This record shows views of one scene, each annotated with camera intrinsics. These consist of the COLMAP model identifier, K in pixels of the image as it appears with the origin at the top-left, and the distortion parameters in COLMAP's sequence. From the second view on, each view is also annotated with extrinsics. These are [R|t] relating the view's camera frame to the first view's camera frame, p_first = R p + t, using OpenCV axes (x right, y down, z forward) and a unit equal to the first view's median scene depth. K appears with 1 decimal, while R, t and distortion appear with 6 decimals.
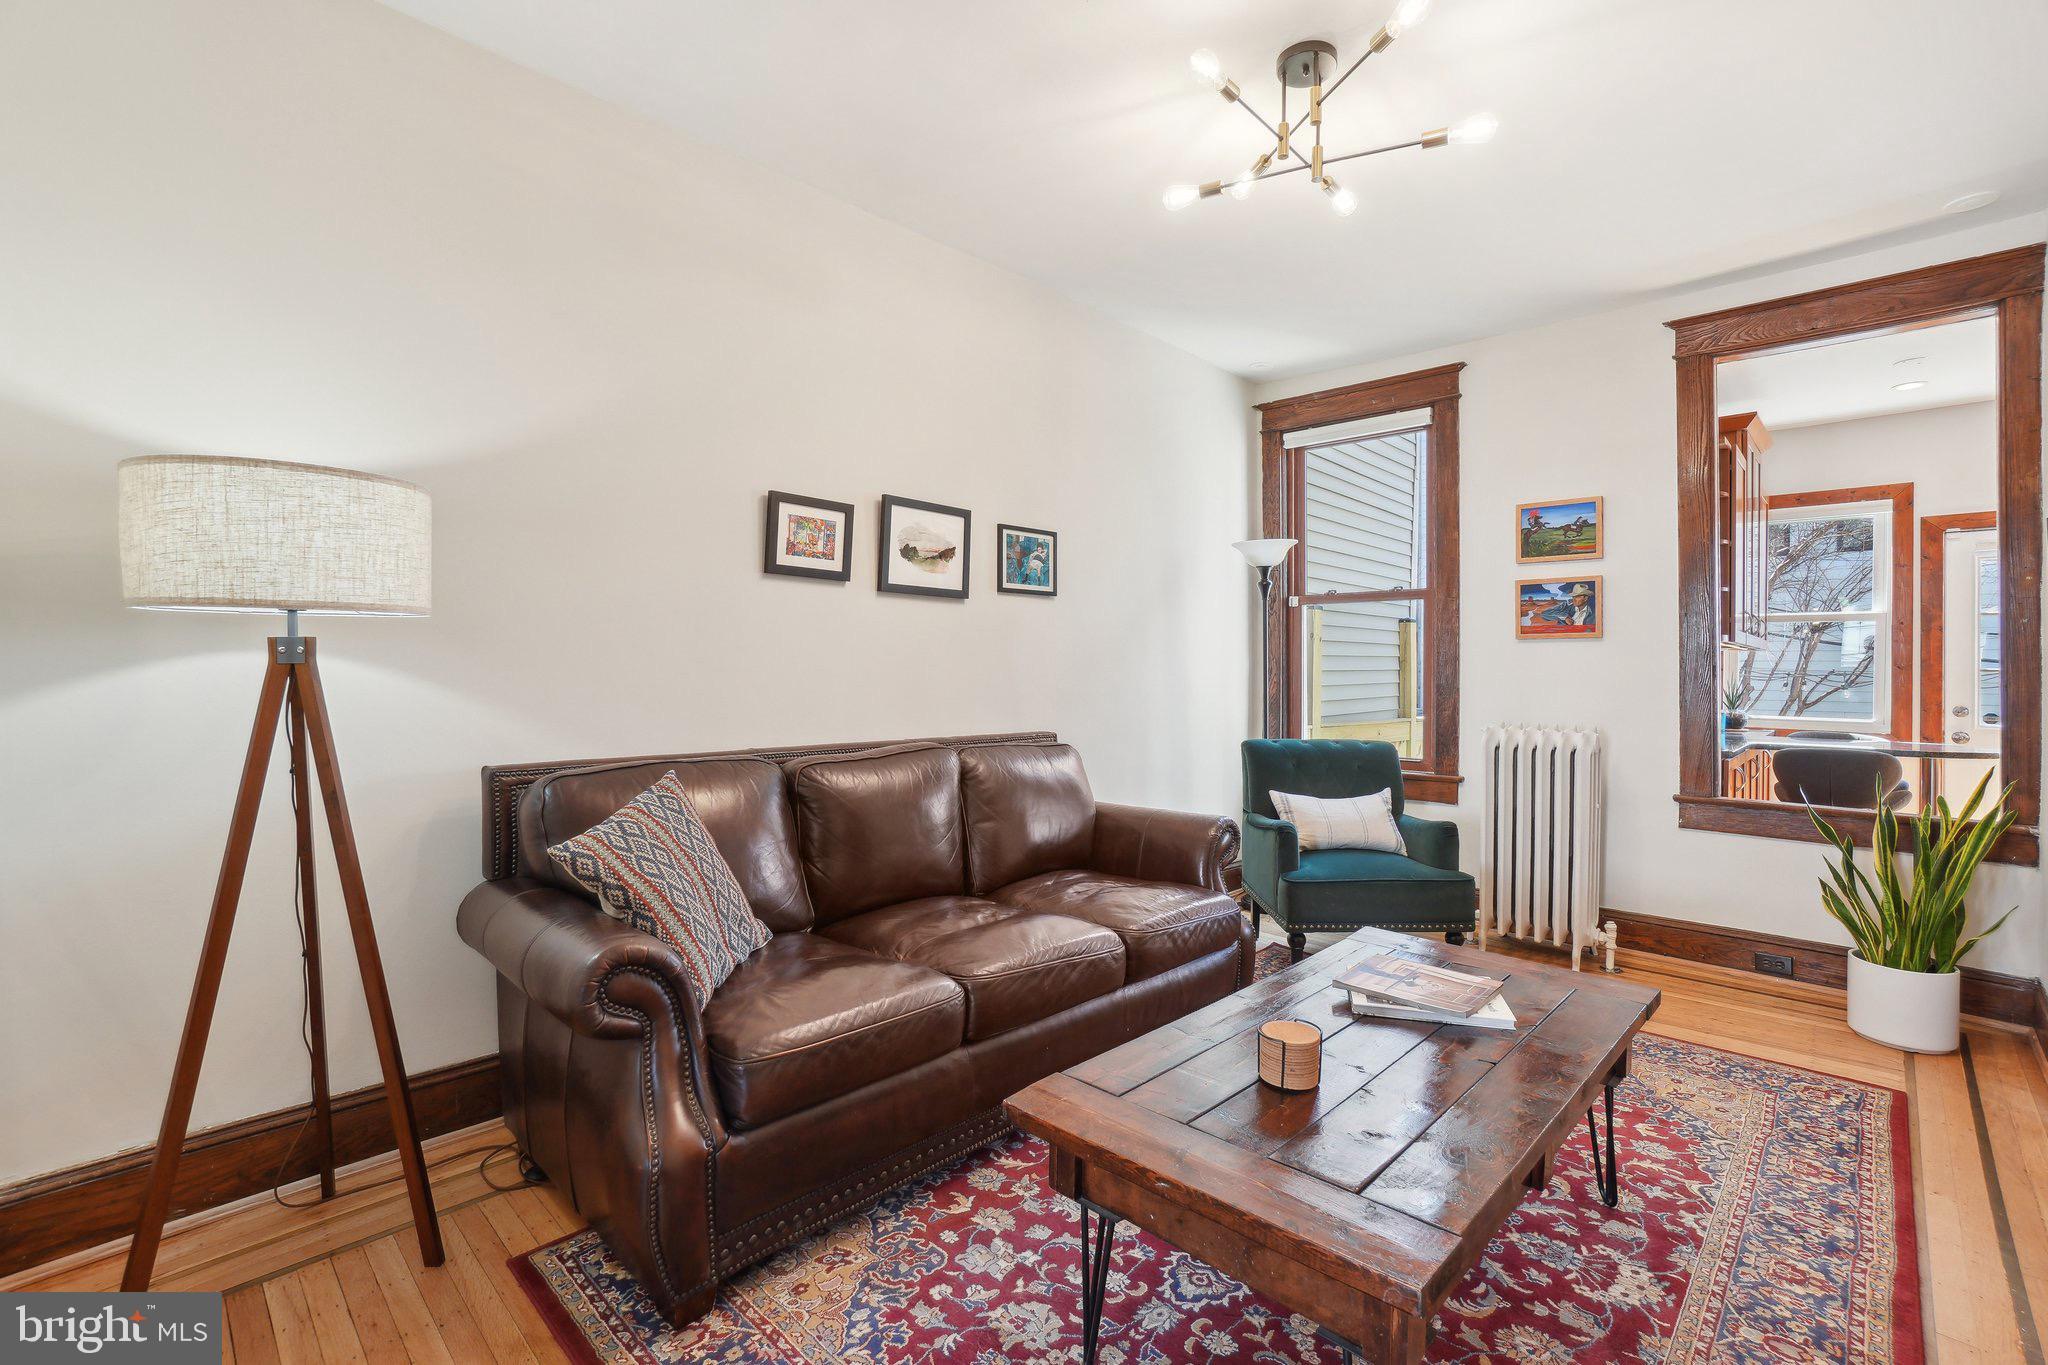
lens RADIAL K [[908.8, 0, 1025.6], [0, 908.8, 674.7], [0, 0, 1]] dist [-0.013294, 0.002635]
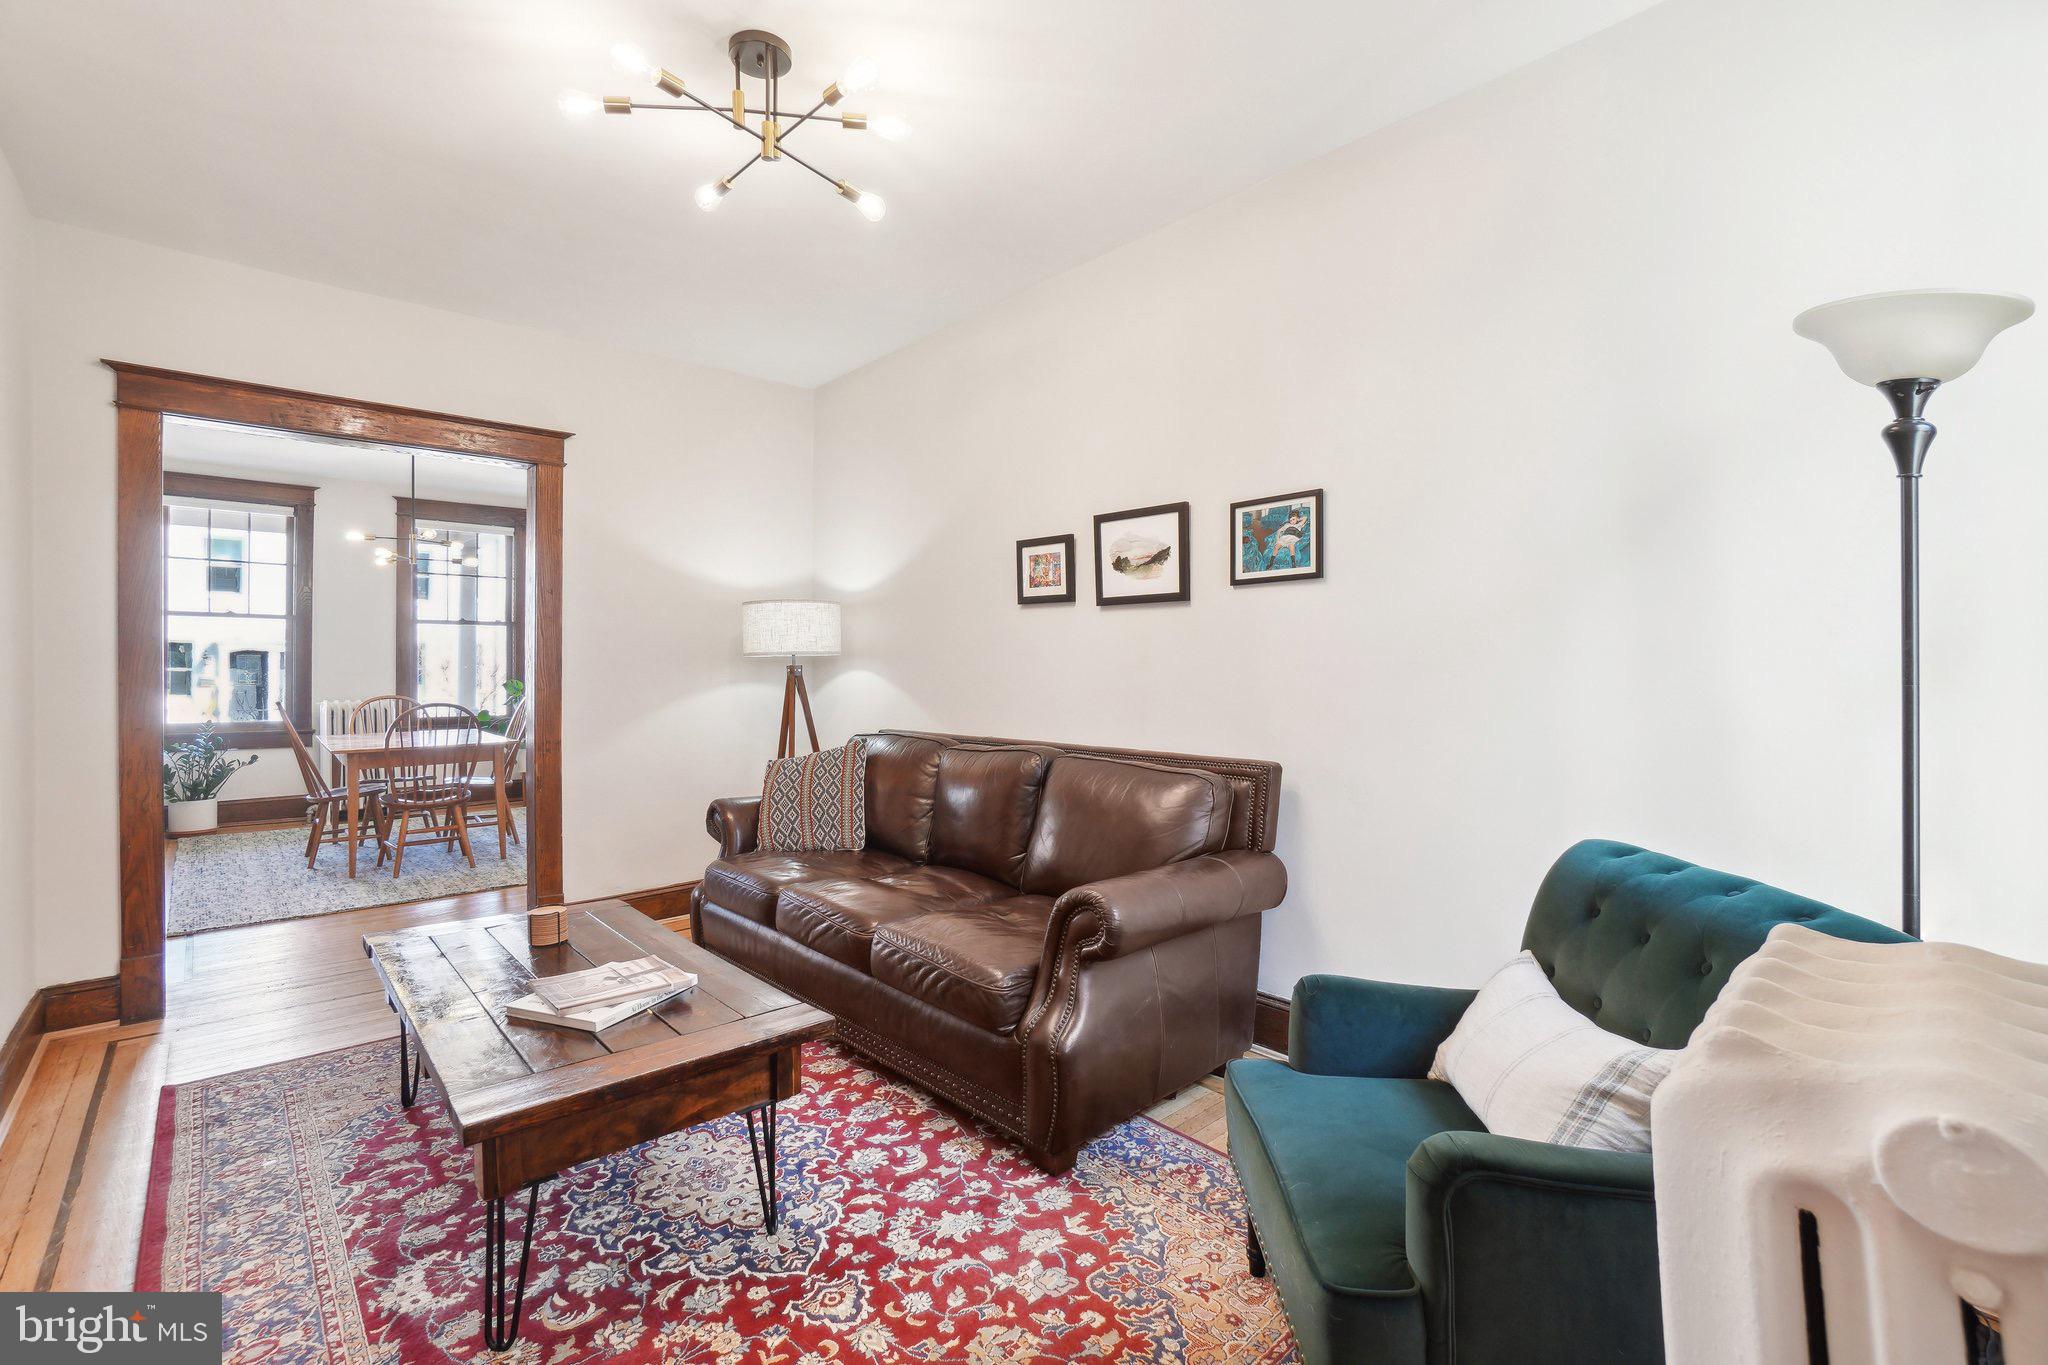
lens RADIAL K [[908.8, 0, 1024.1], [0, 908.8, 676.6], [0, 0, 1]] dist [-0.013294, 0.002635]
pose [[-0.072172, 0.004380, -0.997383, 0.946995], [-0.008611, 0.999950, 0.005015, -0.013197], [0.997355, 0.008950, -0.072131, 1.019965]]
